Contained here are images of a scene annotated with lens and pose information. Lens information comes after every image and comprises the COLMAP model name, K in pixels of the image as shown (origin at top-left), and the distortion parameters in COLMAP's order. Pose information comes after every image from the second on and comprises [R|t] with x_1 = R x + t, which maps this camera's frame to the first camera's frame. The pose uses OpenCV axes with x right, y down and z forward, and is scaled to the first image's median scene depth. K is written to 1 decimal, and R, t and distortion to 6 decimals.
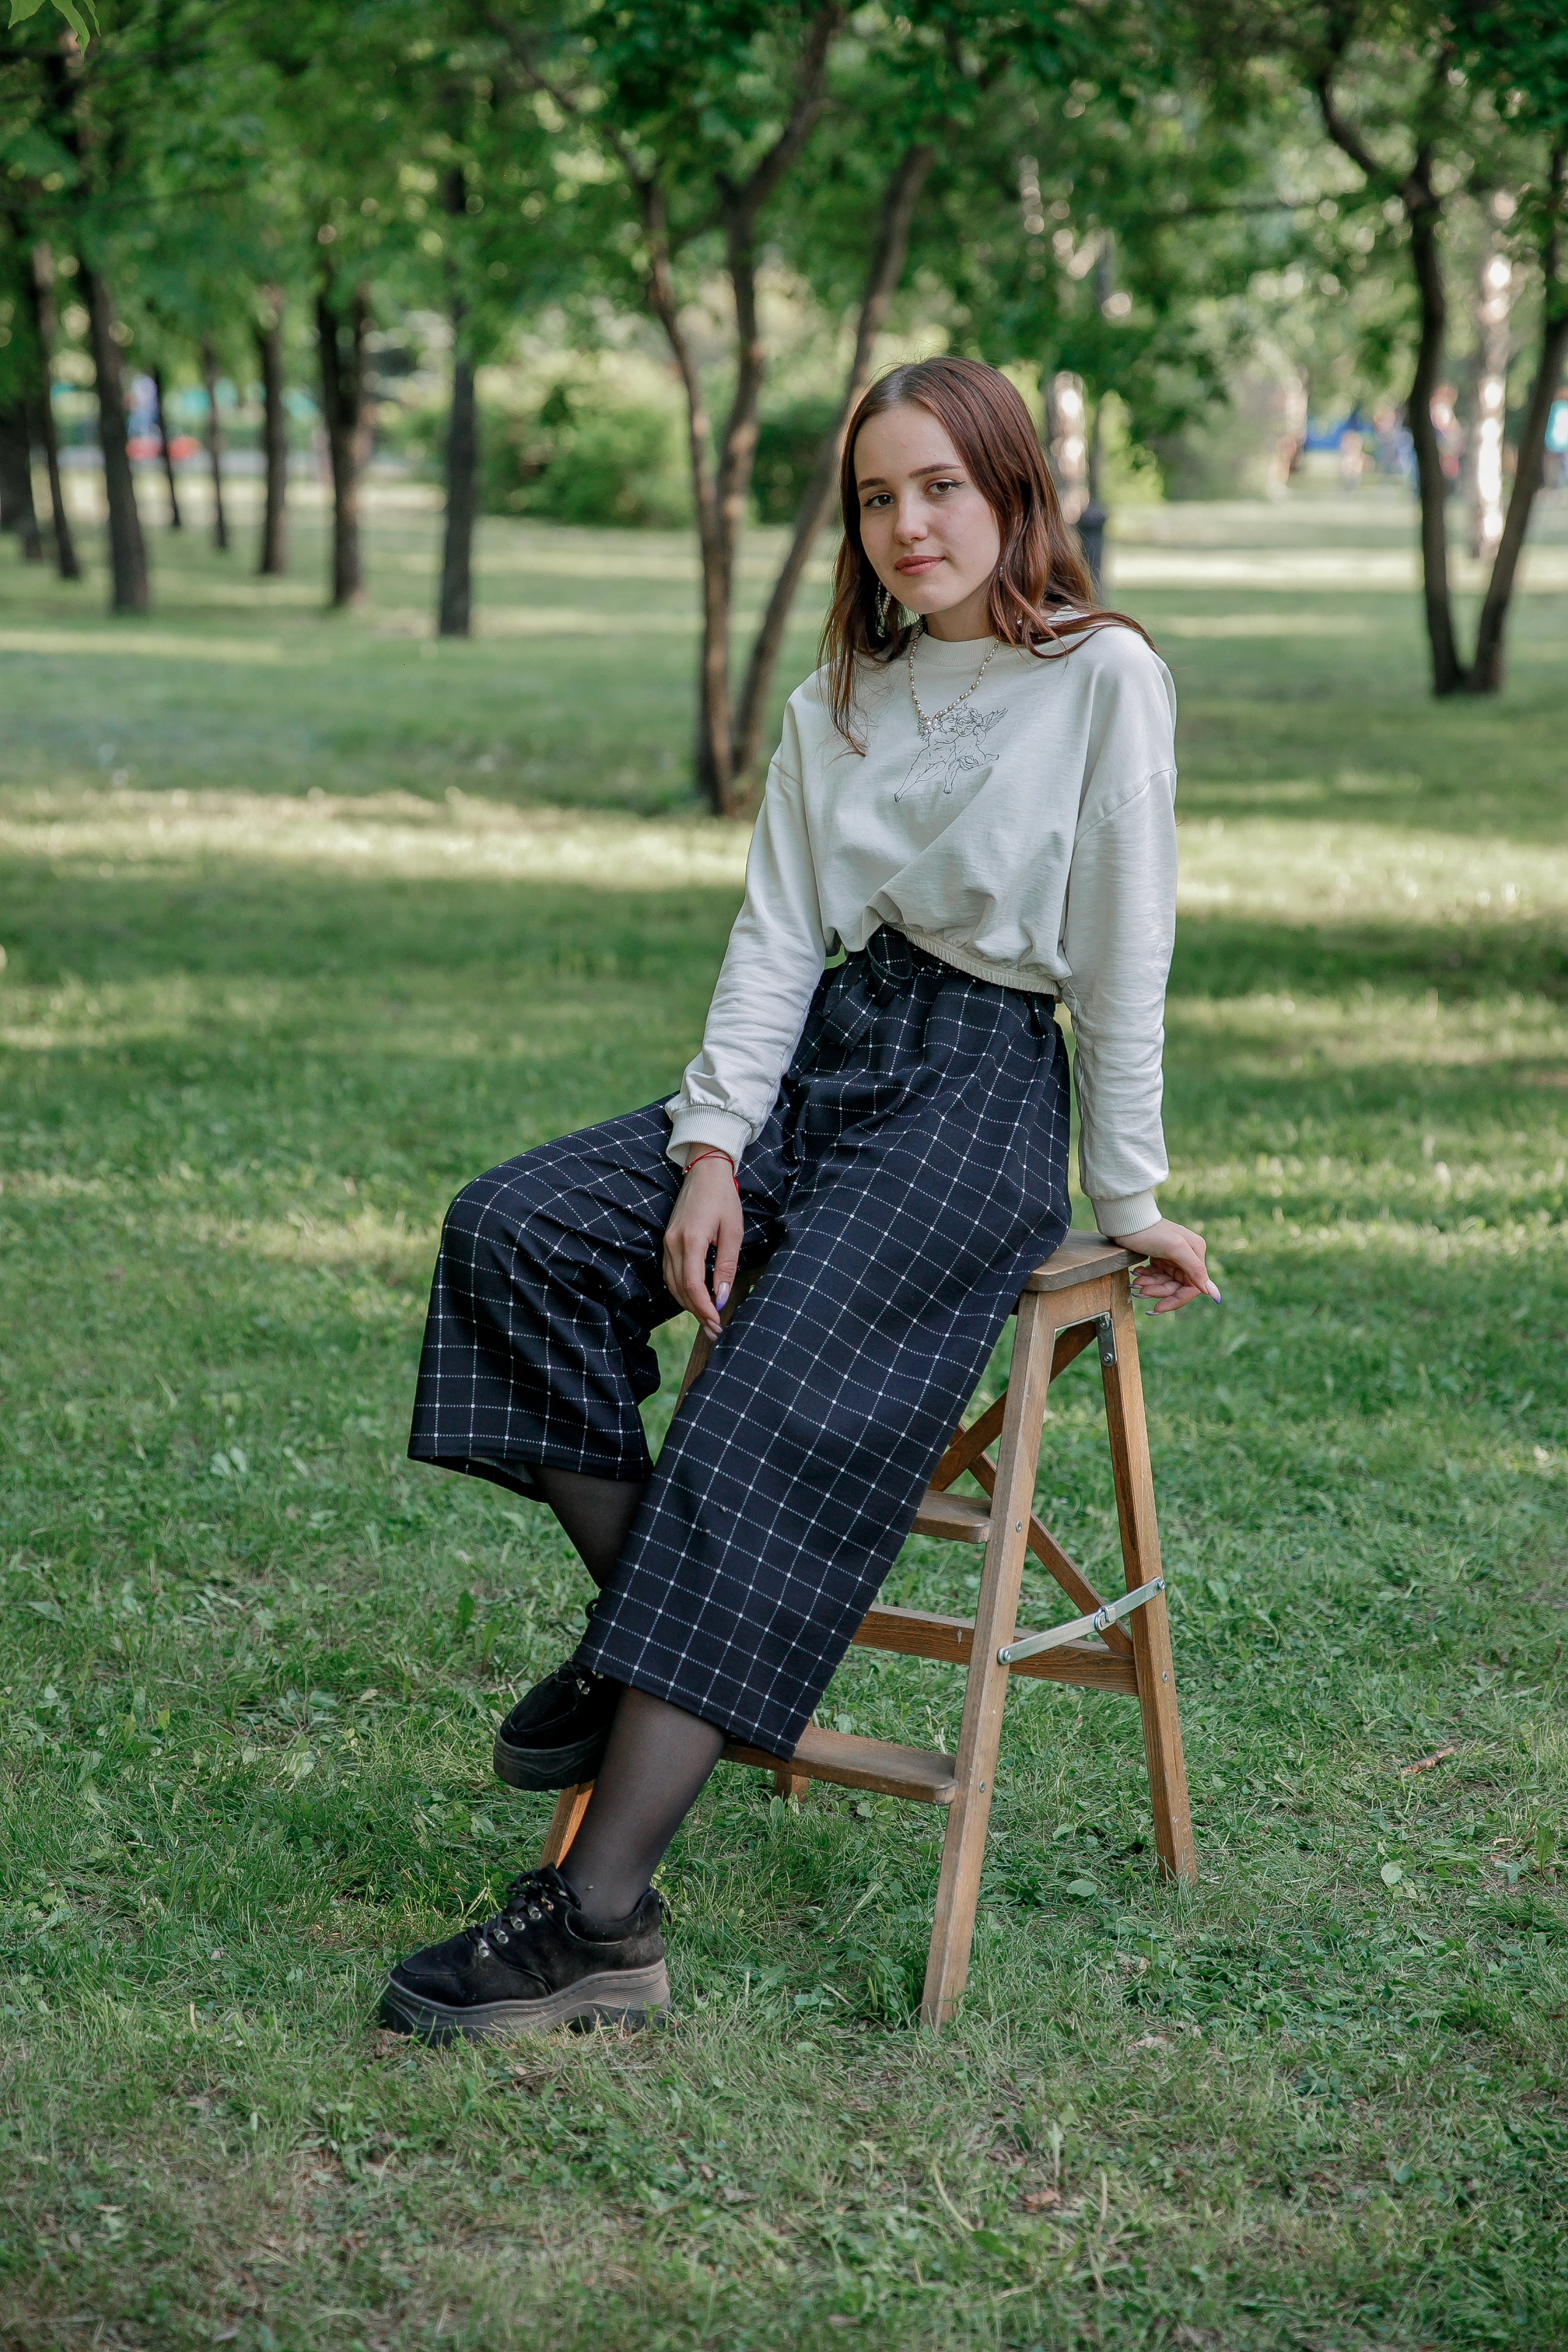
lens RADIAL K [[4520.3, 0, 788.1], [0, 4520.3, 1198.4], [0, 0, 1]] dist [0.249982, 0.000000]
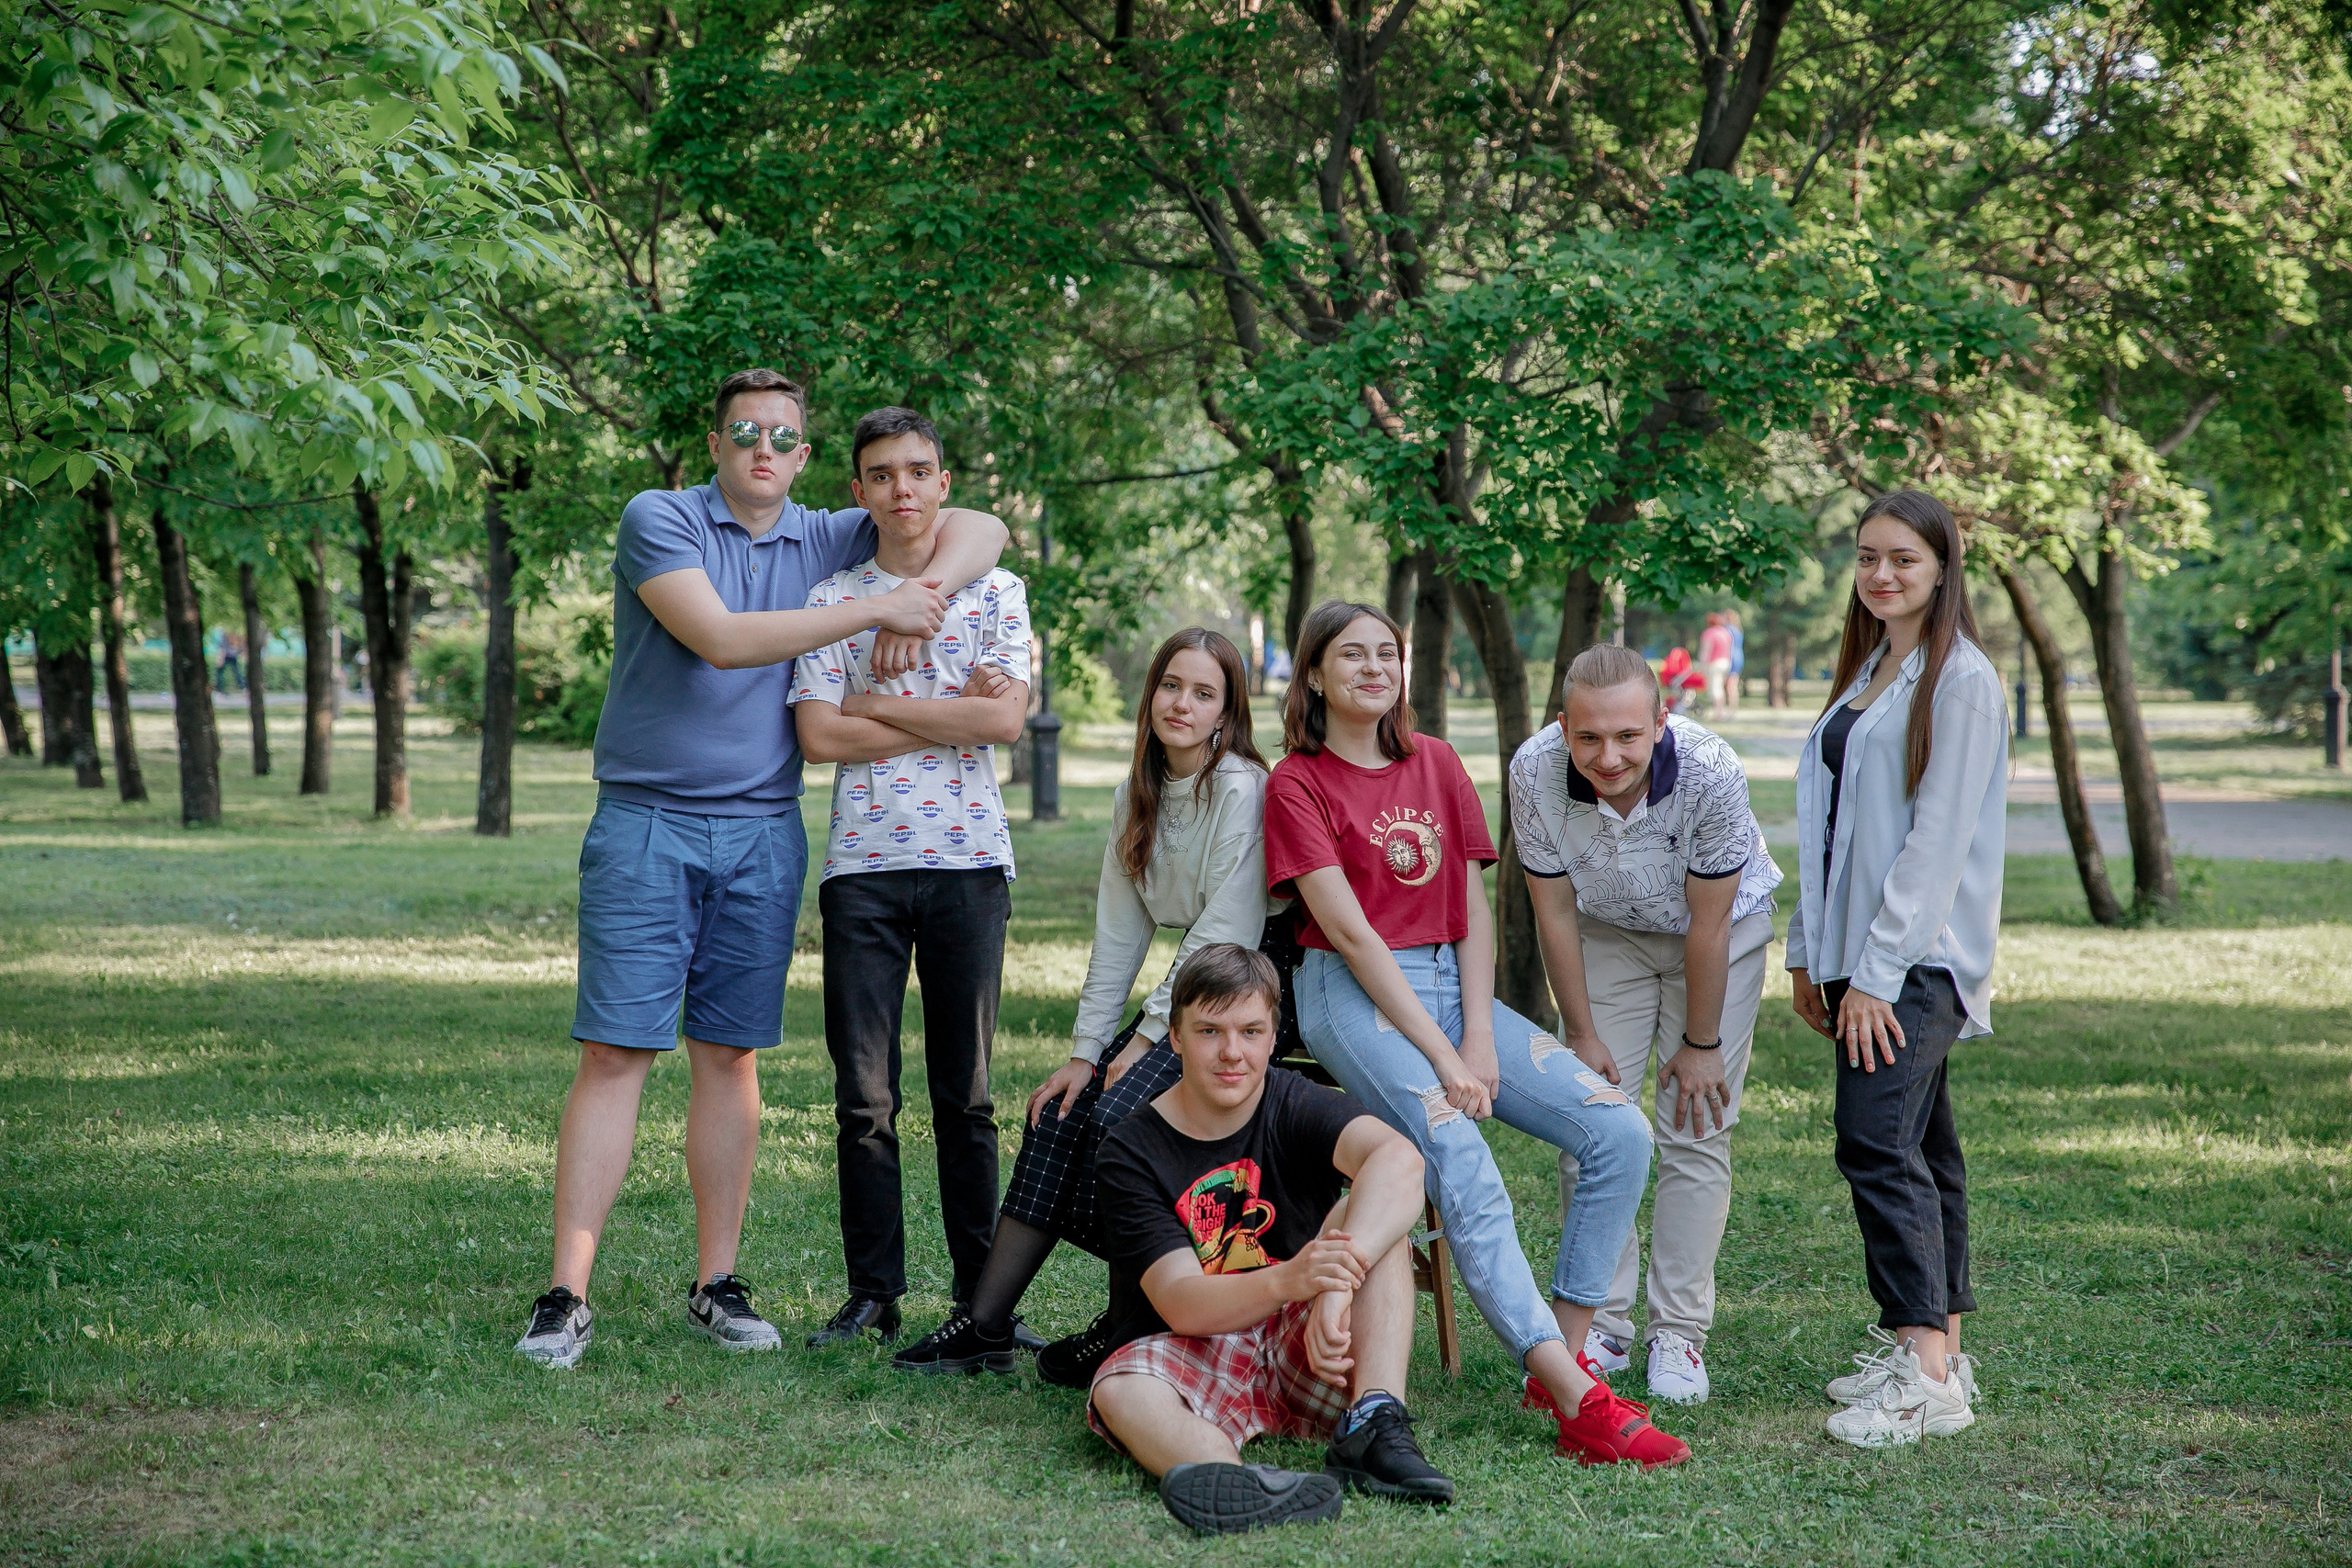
lens RADIAL K [[4519.9, 0, 1166.8], [0, 4519.9, 768.9], [0, 0, 1]] dist [0.249982, 0.000000]
pose [[0.996113, -0.020021, 0.085777, -0.001949], [0.032022, 0.989505, -0.140903, 0.037244], [-0.082056, 0.143102, 0.986301, -0.209004]]
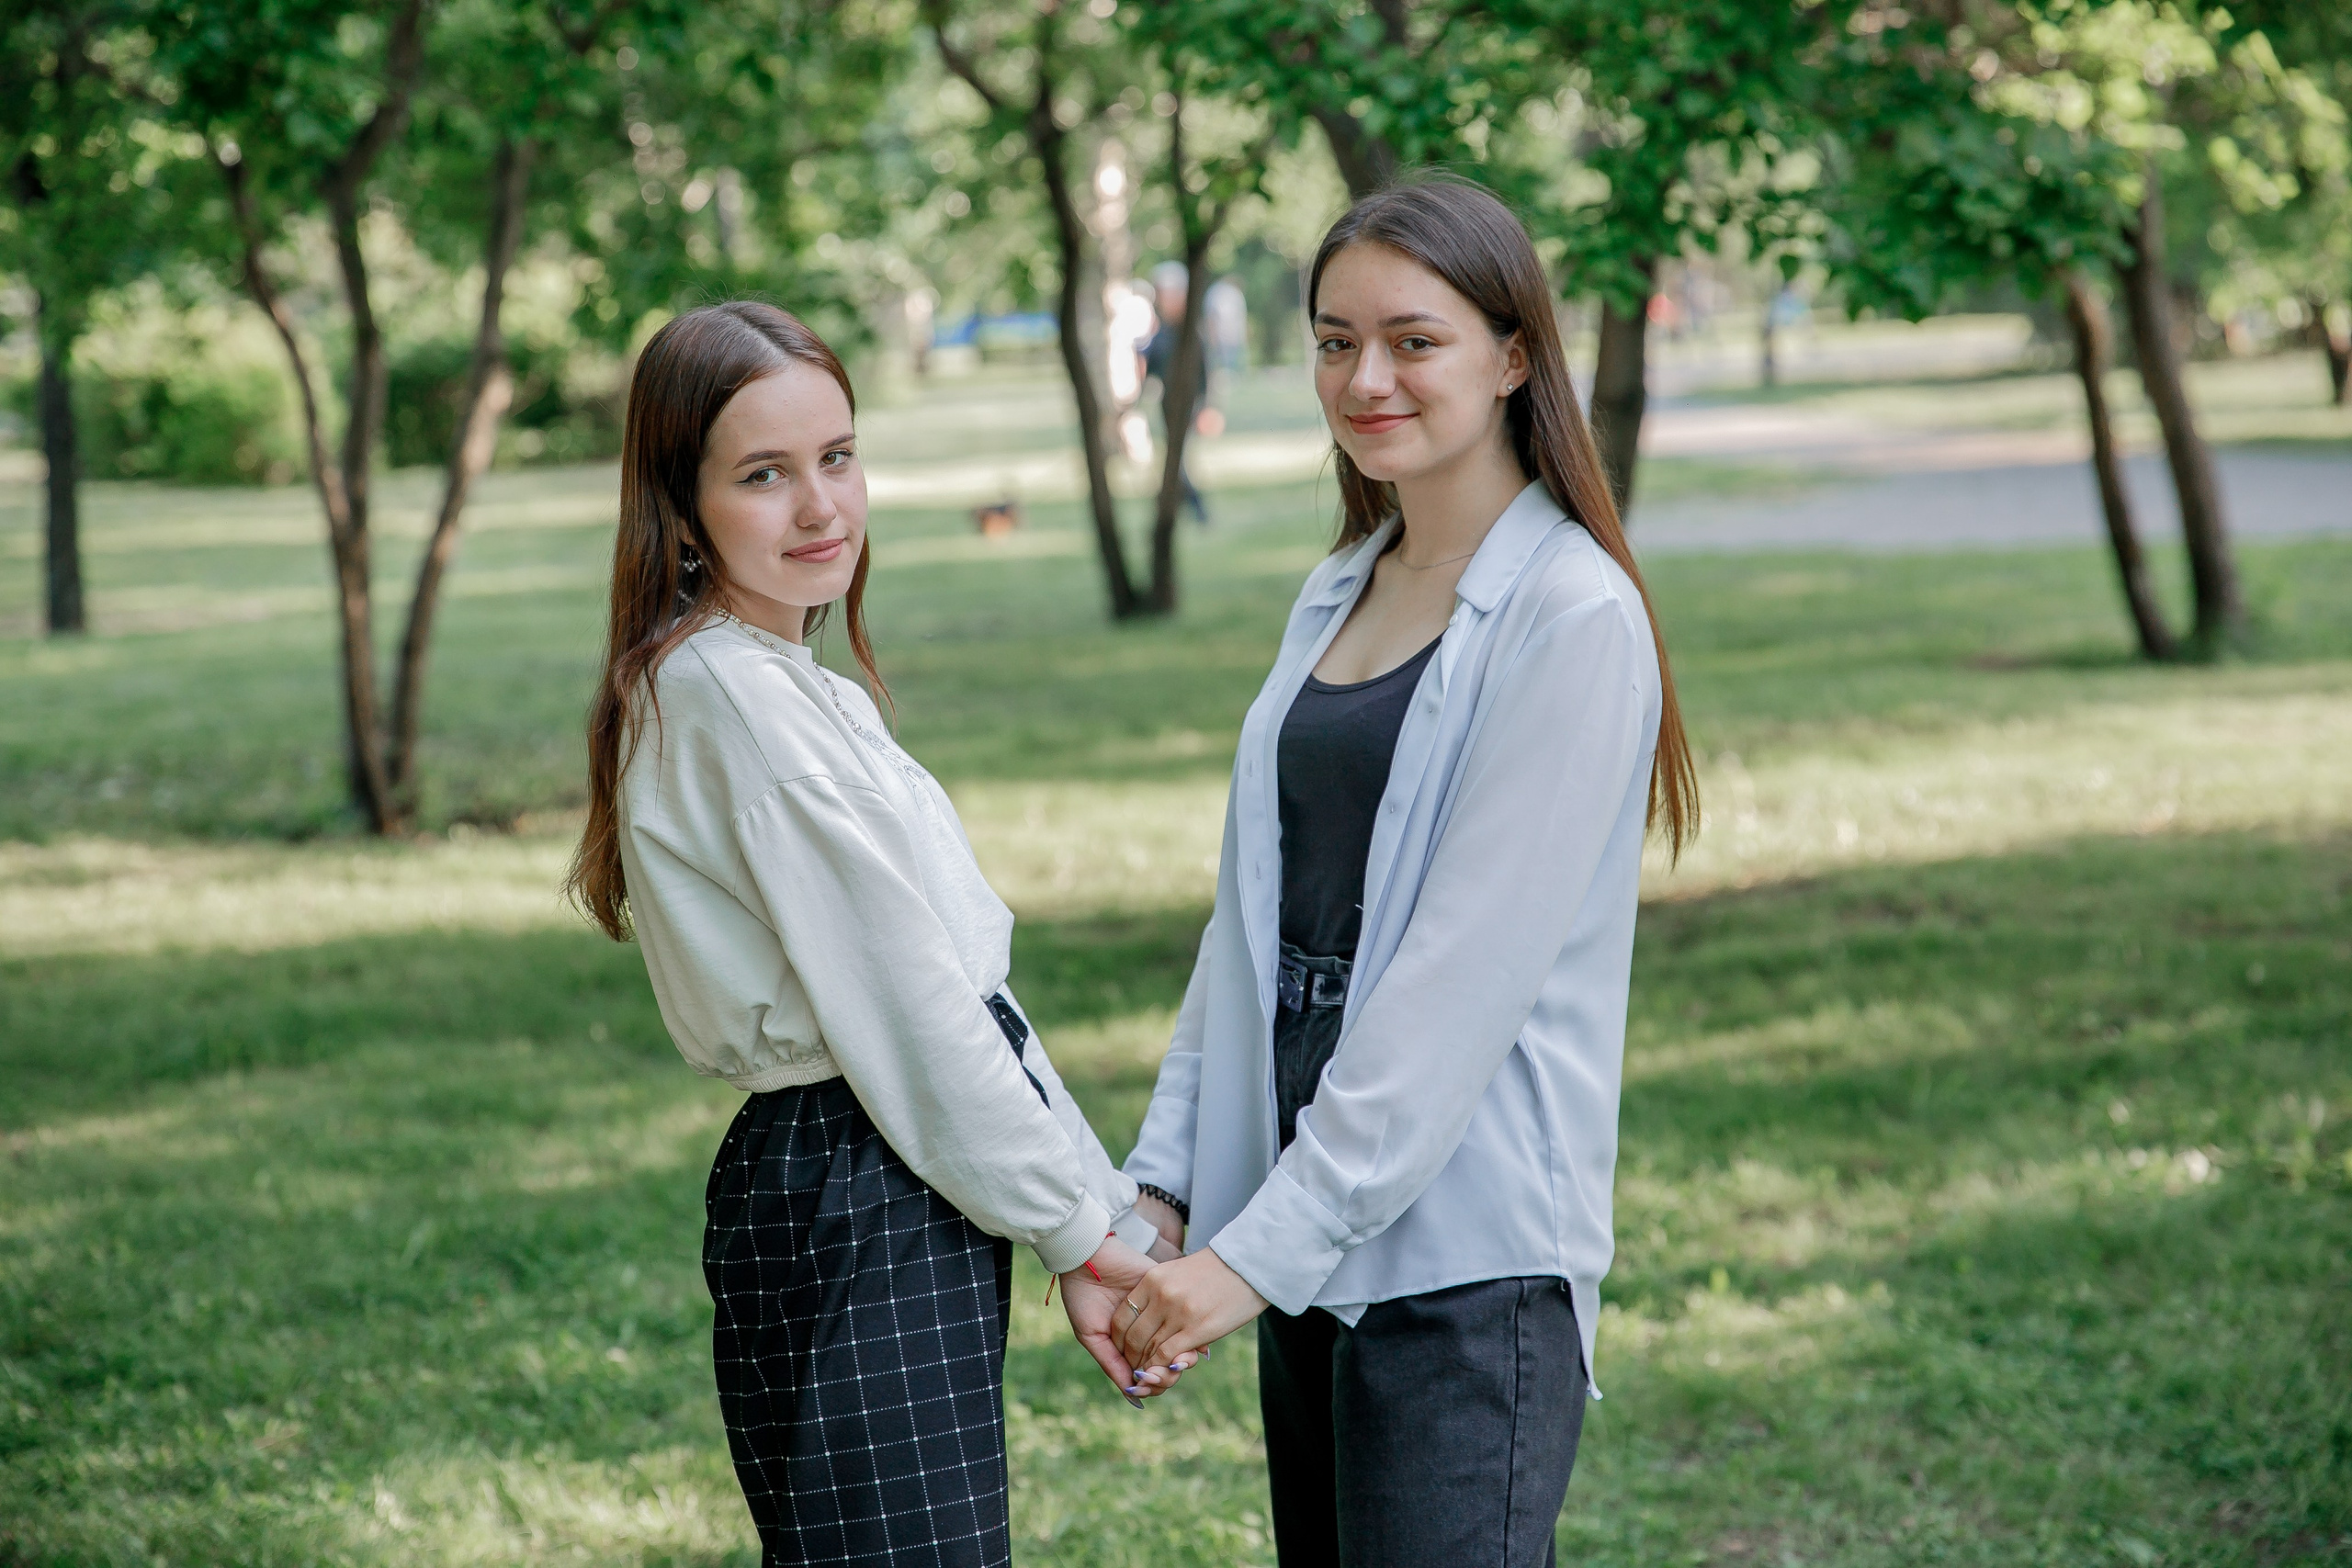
lens RADIAL K [[4519.9, 0, 1163.6], [0, 4519.9, 799.0], [0, 0, 1]] dist [0.249982, 0.000000]
pose [[0.983987, -0.089219, 0.154304, -0.000454], [0.098802, 0.993554, -0.055576, -0.019647], [-0.148351, 0.069931, 0.986459, 0.053792]]
